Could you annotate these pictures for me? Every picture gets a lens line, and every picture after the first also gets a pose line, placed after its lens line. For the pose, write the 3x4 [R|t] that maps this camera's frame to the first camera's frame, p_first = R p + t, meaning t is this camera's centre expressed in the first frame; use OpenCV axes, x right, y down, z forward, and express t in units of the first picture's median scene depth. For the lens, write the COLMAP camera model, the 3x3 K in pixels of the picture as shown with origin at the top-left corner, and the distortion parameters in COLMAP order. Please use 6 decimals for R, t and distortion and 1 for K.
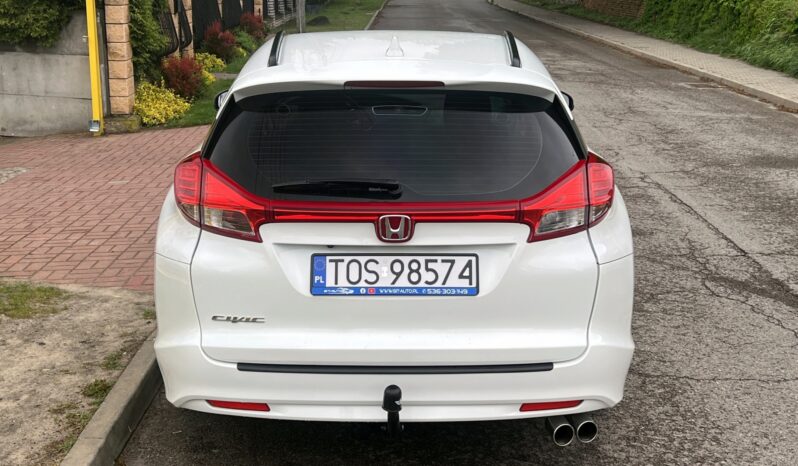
lens RADIAL K [[1062.4, 0, 399.0], [0, 1062.4, 233.0], [0, 0, 1]] dist [0.213311, -0.656894]
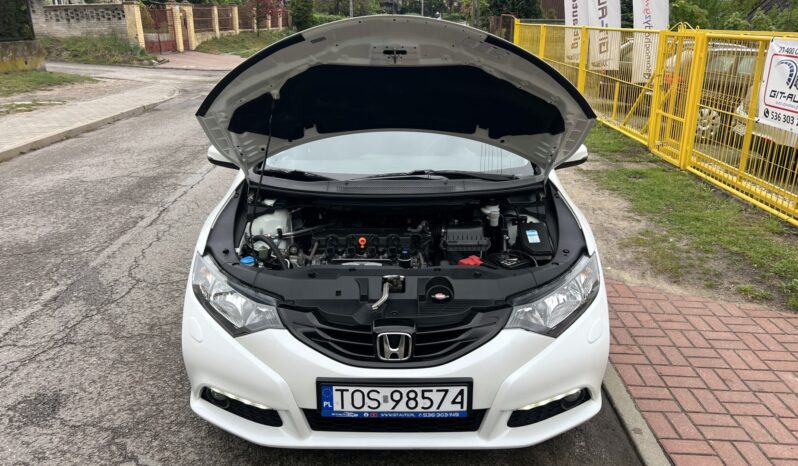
lens RADIAL K [[625.8, 0, 395.5], [0, 625.8, 228.3], [0, 0, 1]] dist [0.066800, -0.091868]
pose [[-0.999884, -0.001929, 0.015134, -0.024081], [0.006410, 0.847062, 0.531456, -0.647232], [-0.013845, 0.531491, -0.846951, 2.693839]]
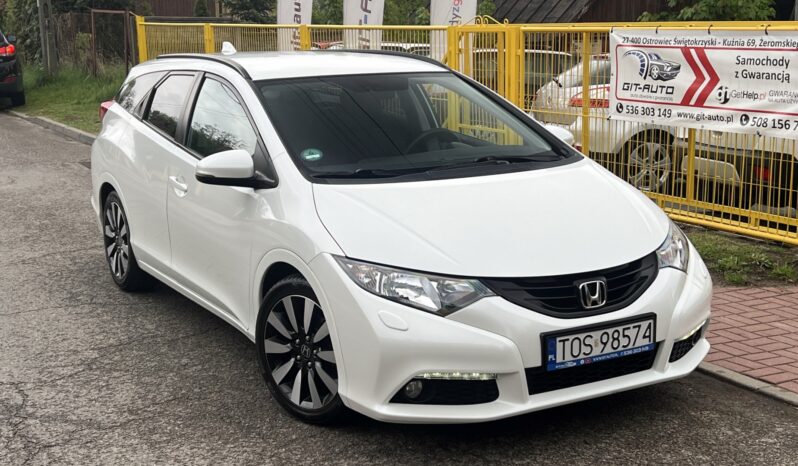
lens RADIAL K [[1093.0, 0, 399.0], [0, 1093.0, 233.0], [0, 0, 1]] dist [0.187232, -0.530783]
pose [[-0.871238, 0.108177, -0.478792, 0.742495], [-0.101911, 0.914297, 0.392015, -0.721863], [0.480165, 0.390333, -0.785546, 3.039780]]
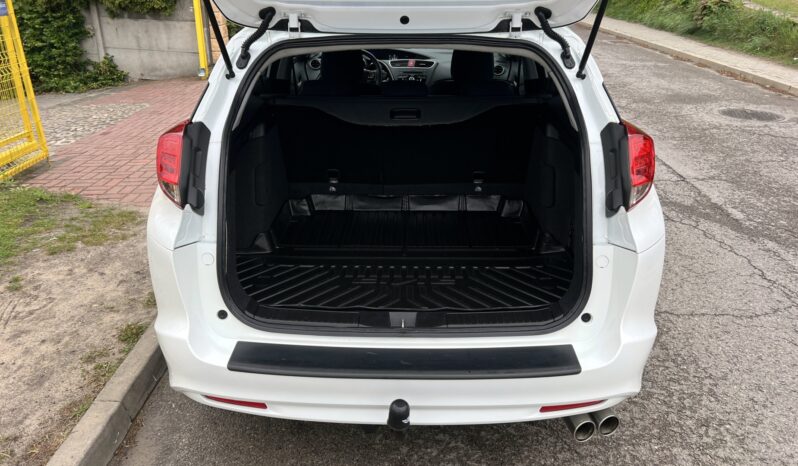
lens RADIAL K [[625.8, 0, 395.5], [0, 625.8, 228.3], [0, 0, 1]] dist [0.066800, -0.091868]
pose [[0.999626, 0.005037, -0.026862, 0.003634], [-0.000959, 0.988732, 0.149690, -0.067529], [0.027313, -0.149609, 0.988368, 0.483060]]
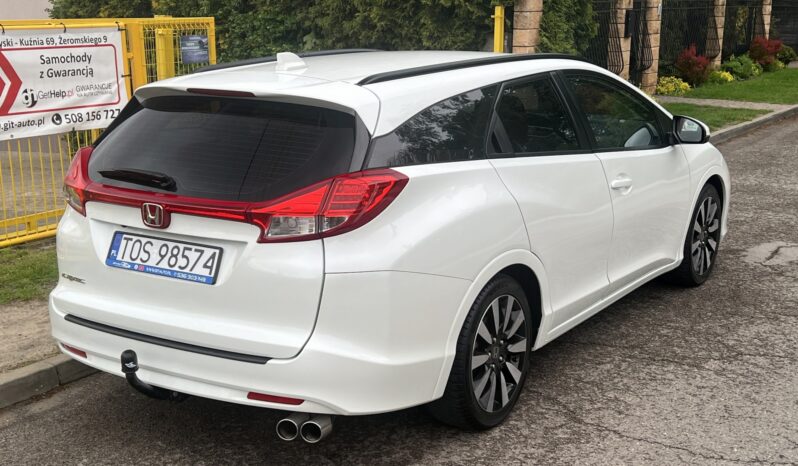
lens RADIAL K [[1062.2, 0, 402.6], [0, 1062.2, 233.5], [0, 0, 1]] dist [0.210970, -0.626009]
pose [[0.838988, 0.113162, -0.532253, 0.790444], [-0.124801, 0.992080, 0.014203, -0.032963], [0.529645, 0.054510, 0.846466, 0.156145]]
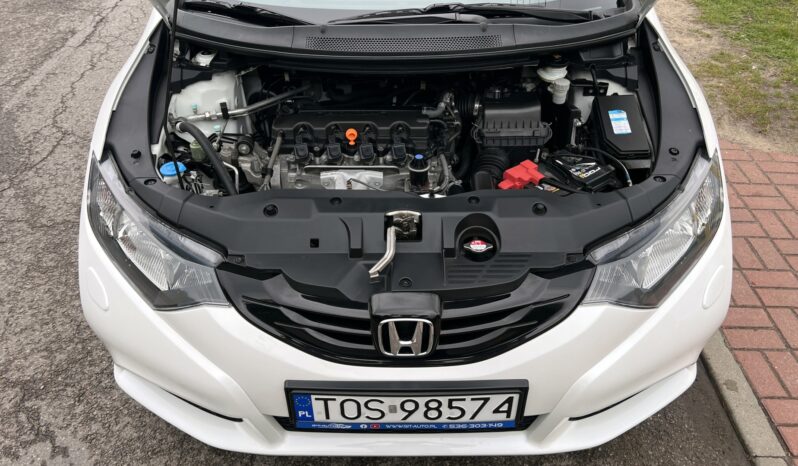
lens RADIAL K [[626.5, 0, 399.0], [0, 626.5, 233.0], [0, 0, 1]] dist [0.052479, -0.062196]
pose [[-0.999980, 0.000948, 0.006191, -0.011628], [0.005460, 0.616331, 0.787468, -0.562690], [-0.003069, 0.787487, -0.616324, 2.413121]]
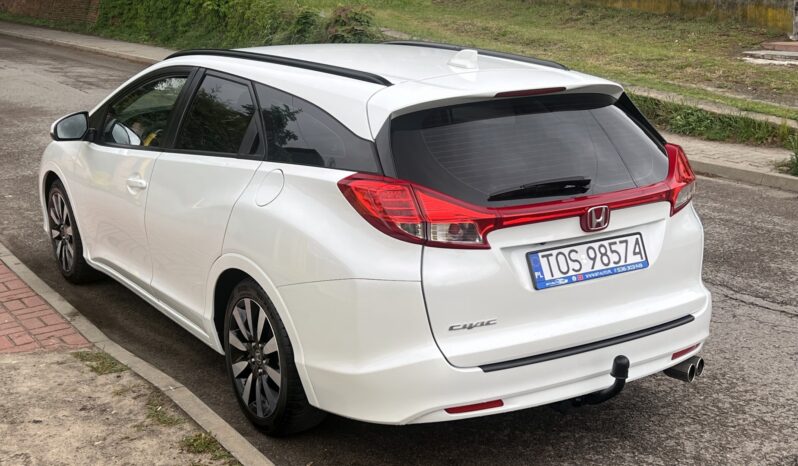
lens RADIAL K [[1062.2, 0, 402.6], [0, 1062.2, 233.5], [0, 0, 1]] dist [0.210970, -0.626009]
pose [[0.843802, -0.137285, 0.518798, -0.722390], [0.137570, 0.989757, 0.038160, -0.056621], [-0.518722, 0.039171, 0.854045, 0.134818]]
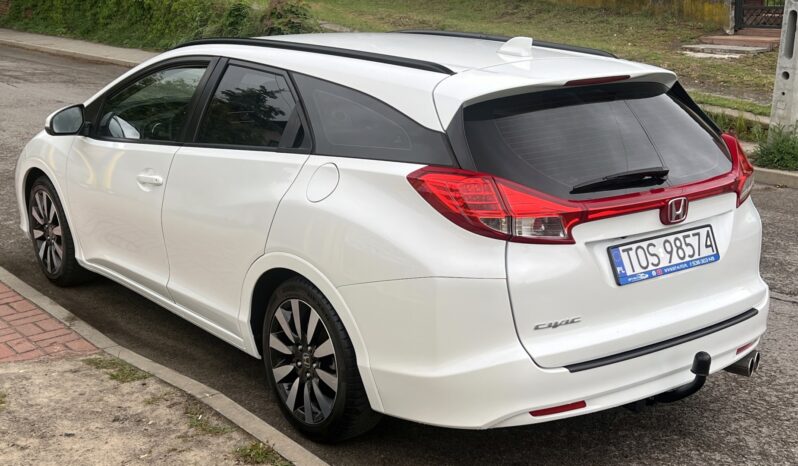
lens RADIAL K [[1062.4, 0, 399.0], [0, 1062.4, 233.0], [0, 0, 1]] dist [0.213311, -0.656894]
pose [[0.796349, -0.150009, 0.585940, -0.826146], [0.146495, 0.987749, 0.053776, -0.077622], [-0.586829, 0.043013, 0.808568, 0.264590]]
